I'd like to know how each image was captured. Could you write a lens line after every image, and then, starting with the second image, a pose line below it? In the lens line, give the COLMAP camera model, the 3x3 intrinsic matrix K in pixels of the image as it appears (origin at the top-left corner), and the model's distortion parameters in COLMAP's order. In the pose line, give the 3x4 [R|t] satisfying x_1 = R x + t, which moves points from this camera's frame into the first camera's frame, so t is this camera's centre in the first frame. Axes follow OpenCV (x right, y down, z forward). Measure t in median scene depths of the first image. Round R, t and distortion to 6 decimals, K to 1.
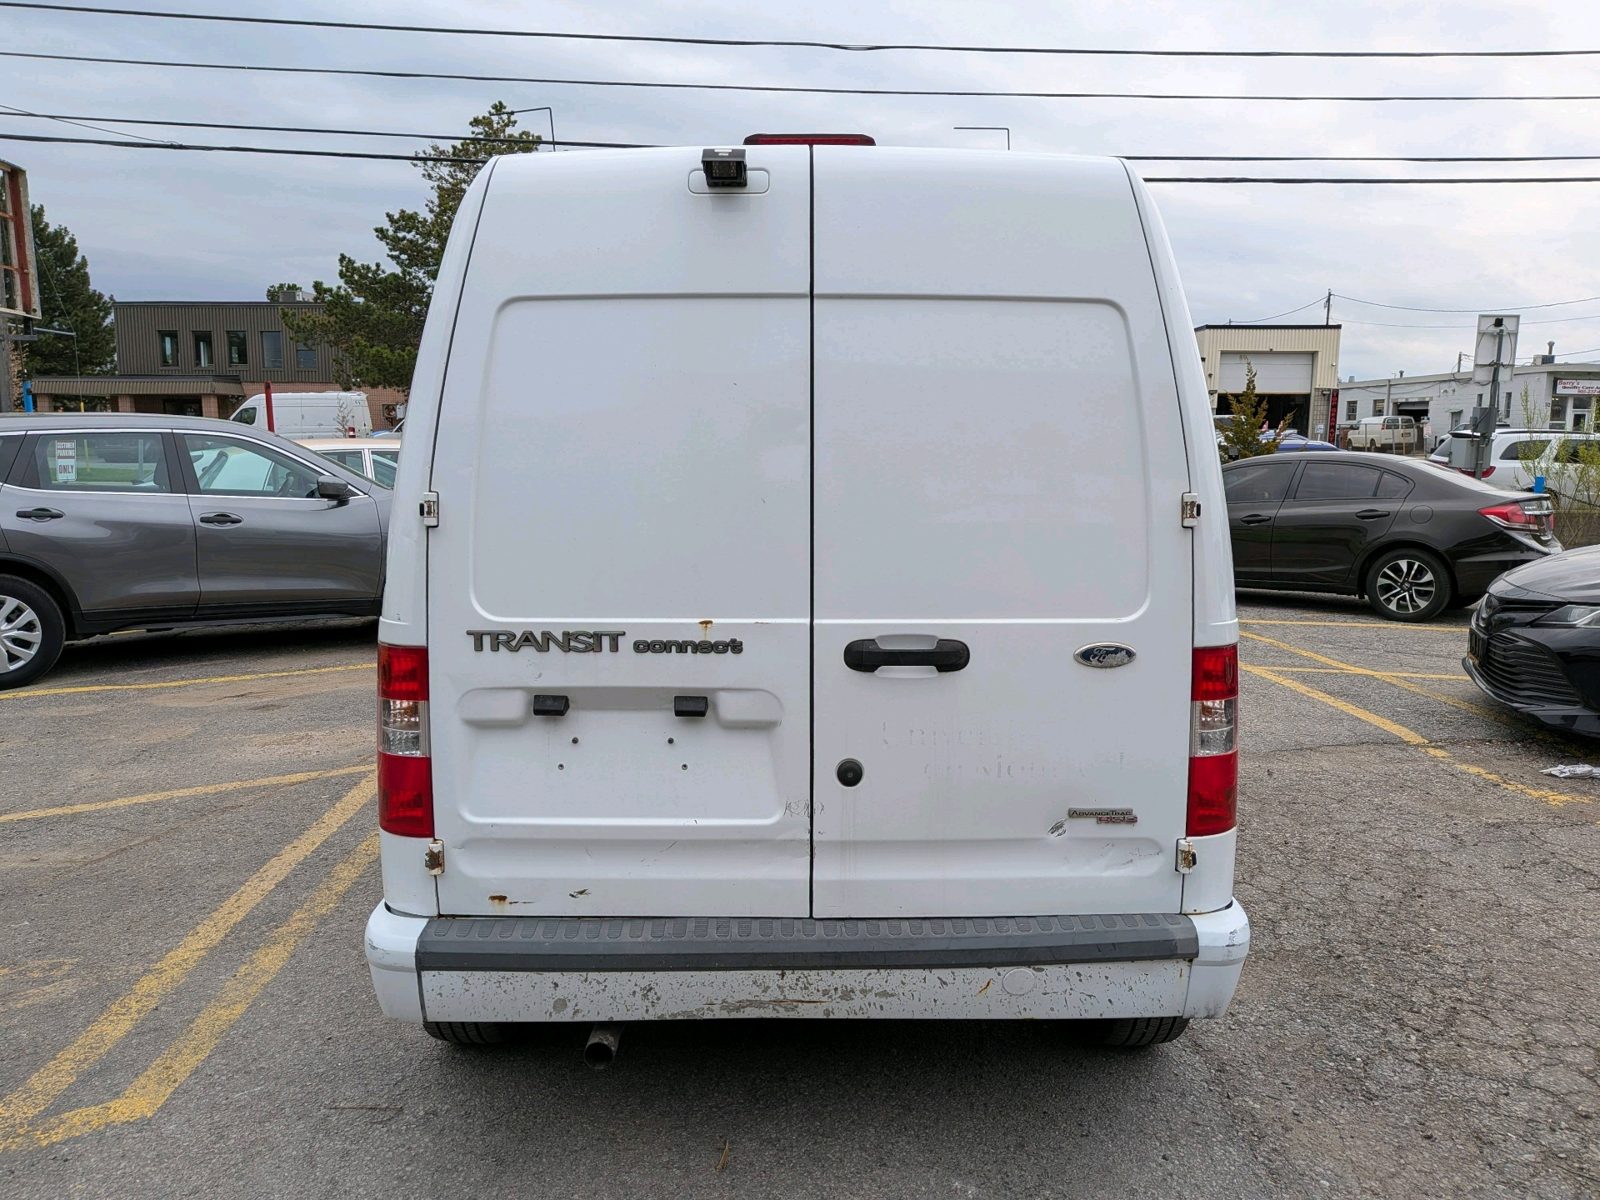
lens RADIAL K [[1149.1, 0, 803.3], [0, 1149.1, 607.6], [0, 0, 1]] dist [0.024244, -0.028961]
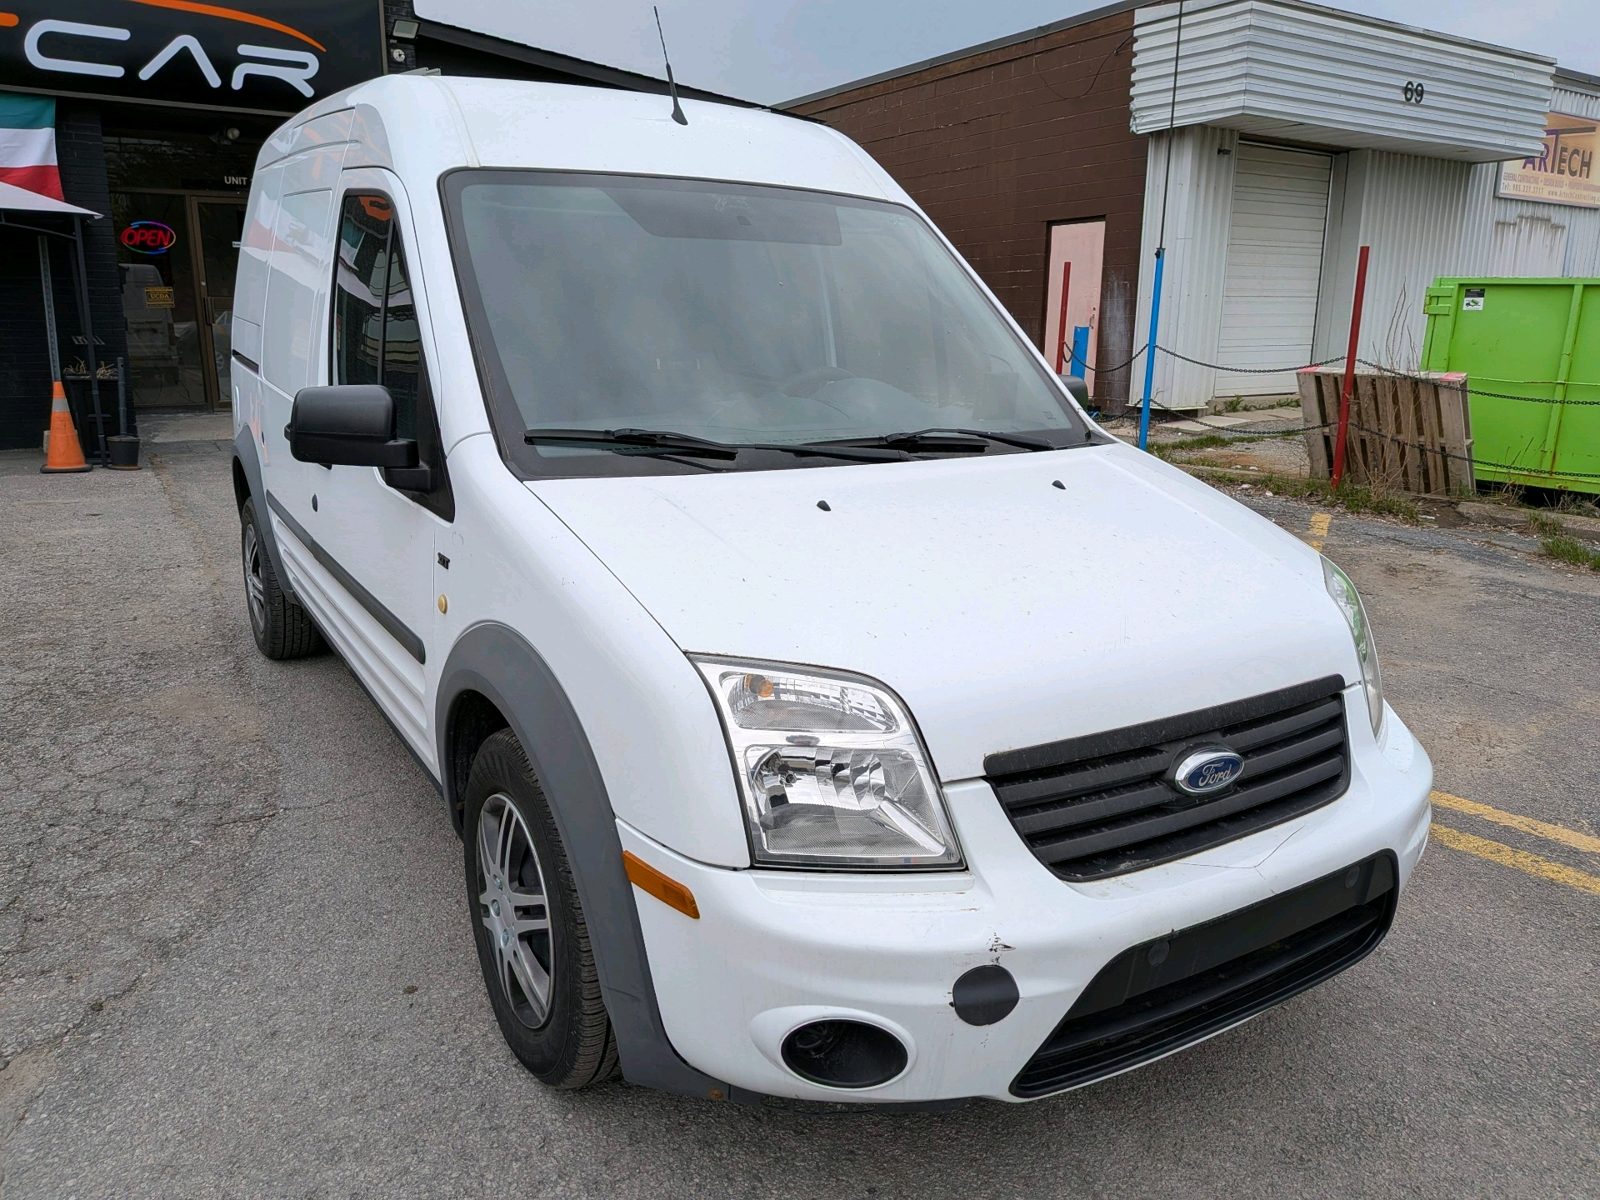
lens RADIAL K [[1179.9, 0, 790.7], [0, 1179.9, 595.3], [0, 0, 1]] dist [0.001939, -0.008280]
pose [[-0.856531, 0.099394, -0.506434, 0.425867], [-0.094774, 0.934299, 0.343660, -0.281105], [0.507319, 0.342353, -0.790836, 2.239185]]
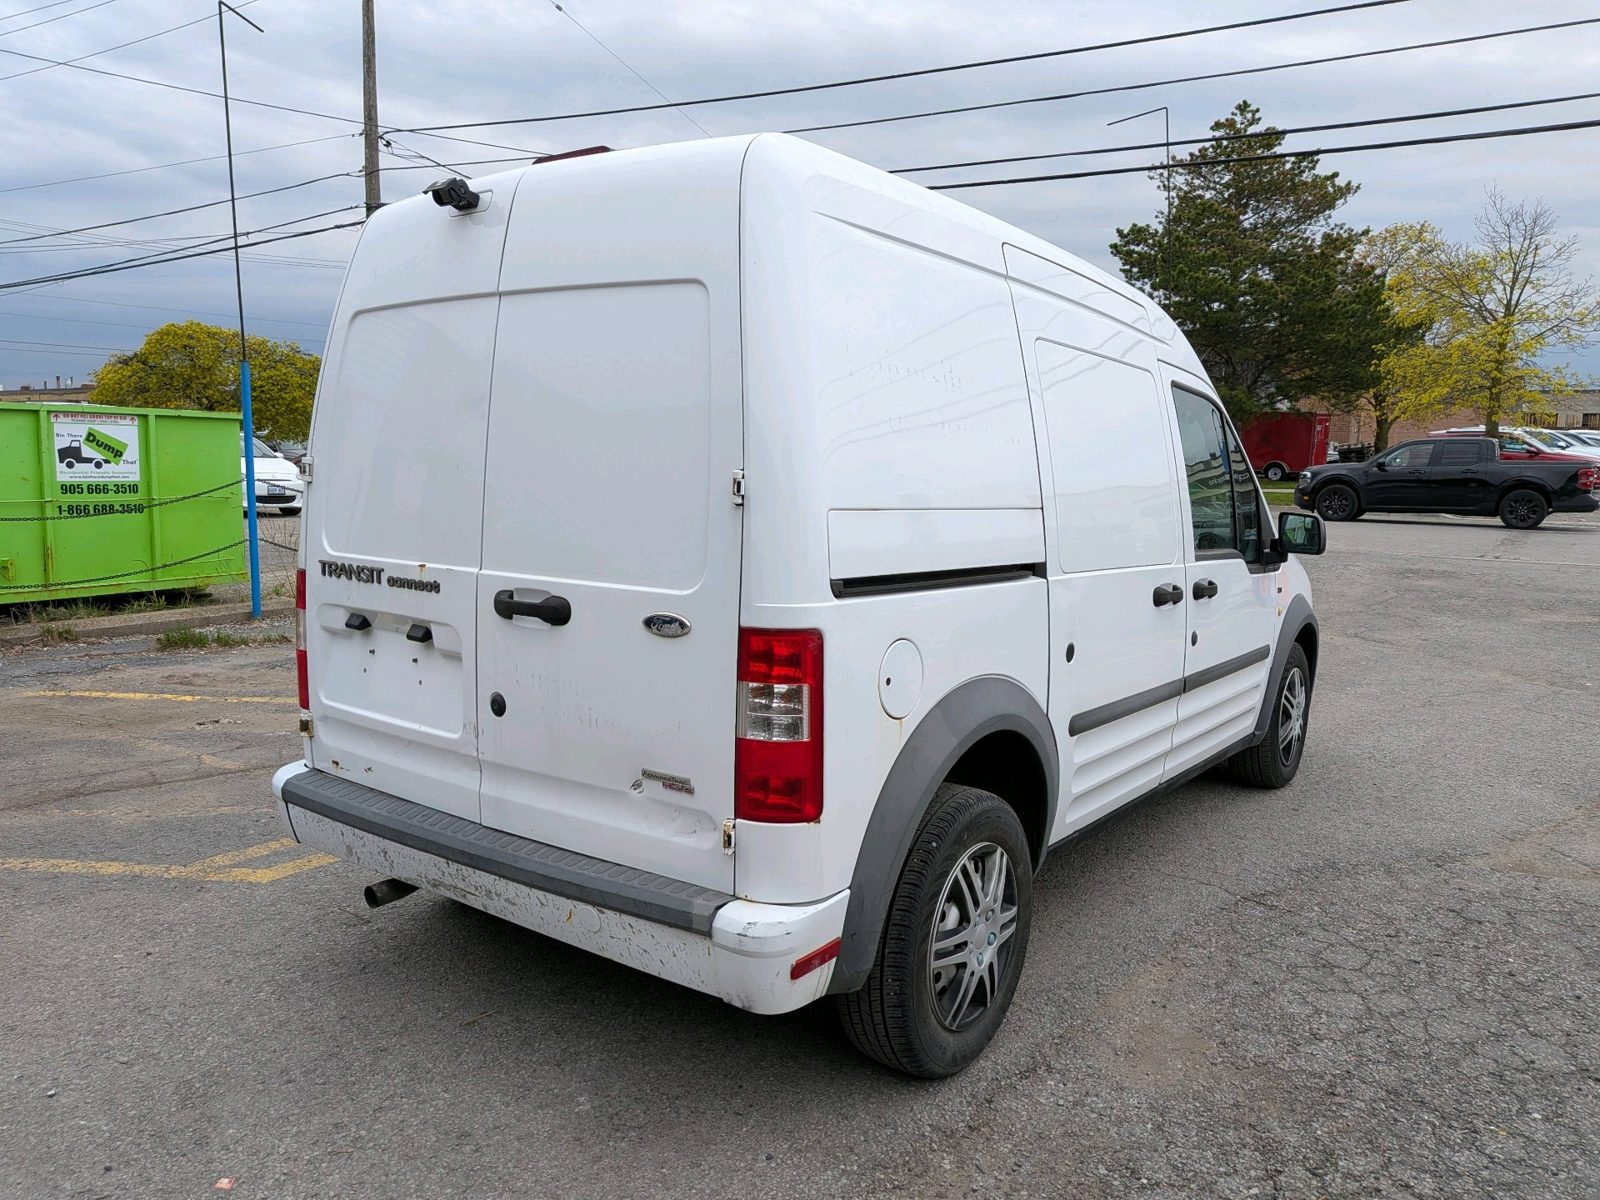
lens RADIAL K [[1150.1, 0, 794.0], [0, 1150.1, 602.3], [0, 0, 1]] dist [0.034007, -0.041489]
pose [[0.798900, 0.087022, -0.595135, 0.609379], [-0.095225, 0.995298, 0.017706, -0.005077], [0.593877, 0.042526, 0.803431, 0.147999]]
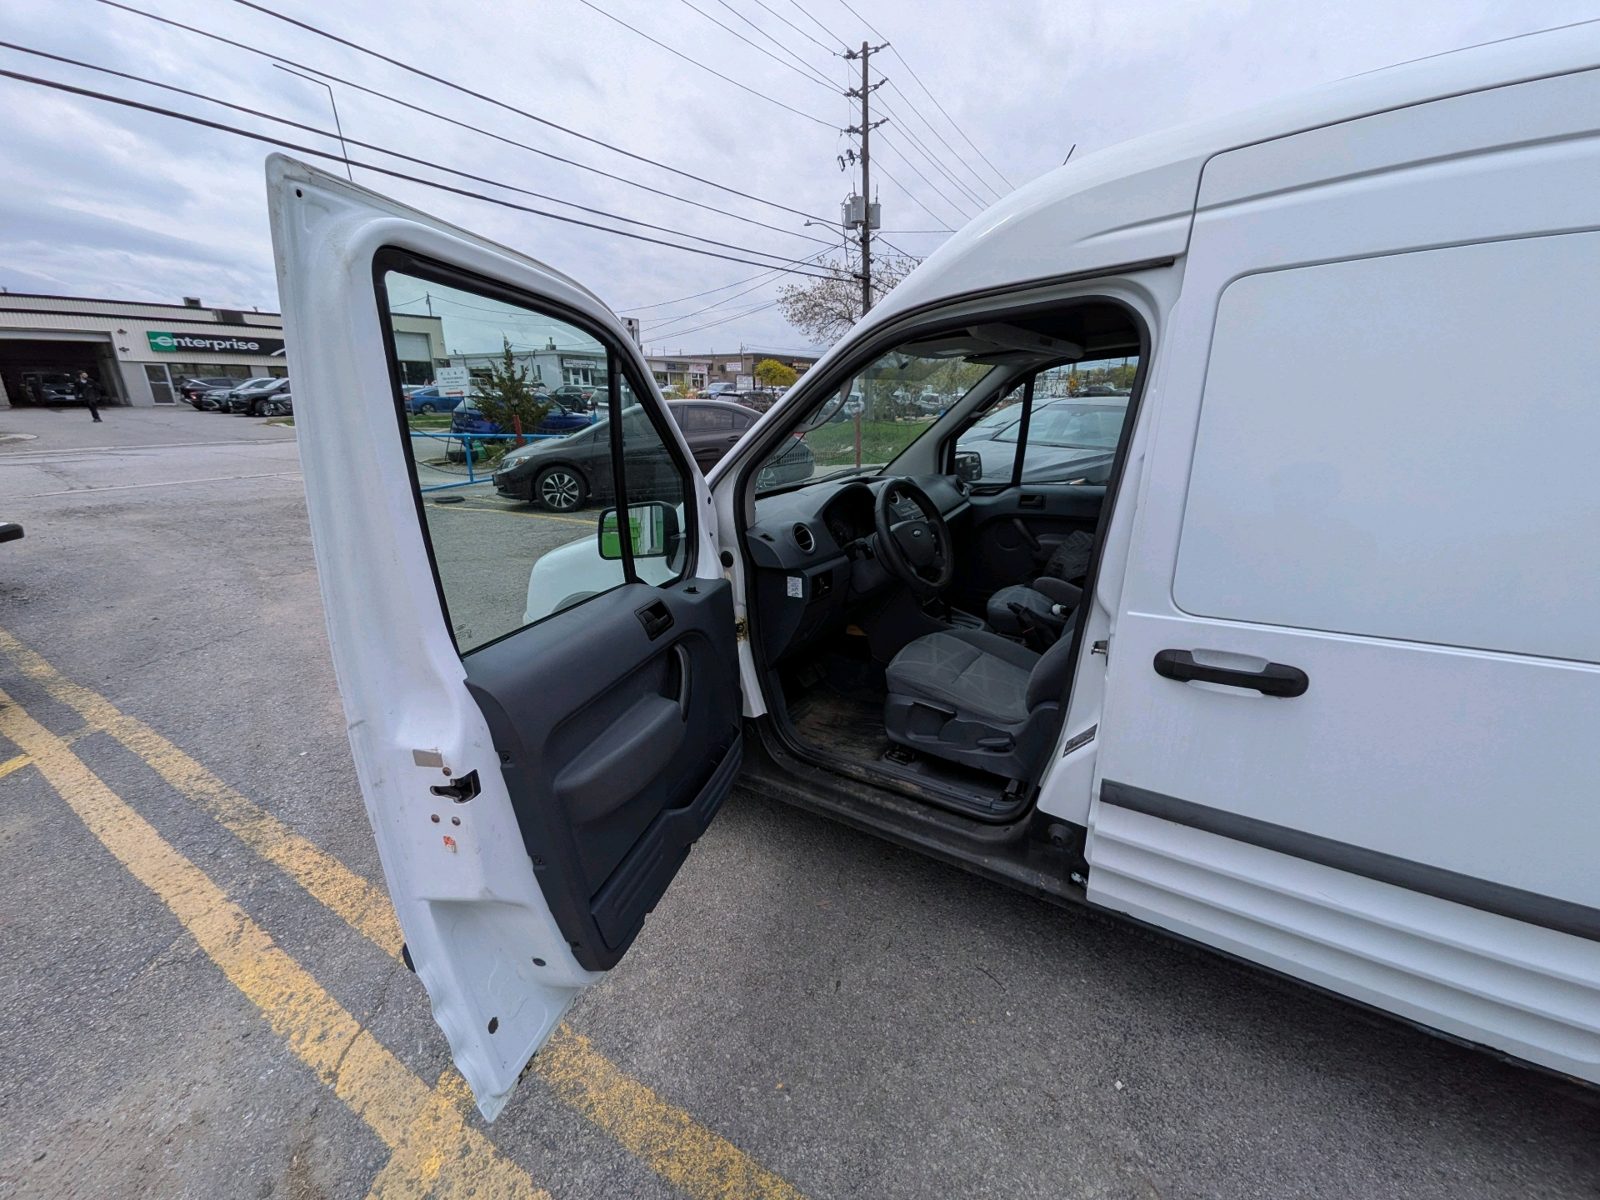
lens RADIAL K [[628.6, 0, 807.5], [0, 628.6, 600.3], [0, 0, 1]] dist [0.011691, -0.003297]
pose [[0.562909, -0.259206, 0.784822, -0.643409], [0.119042, 0.965077, 0.233357, -0.166979], [-0.817901, -0.037932, 0.574107, 1.161441]]
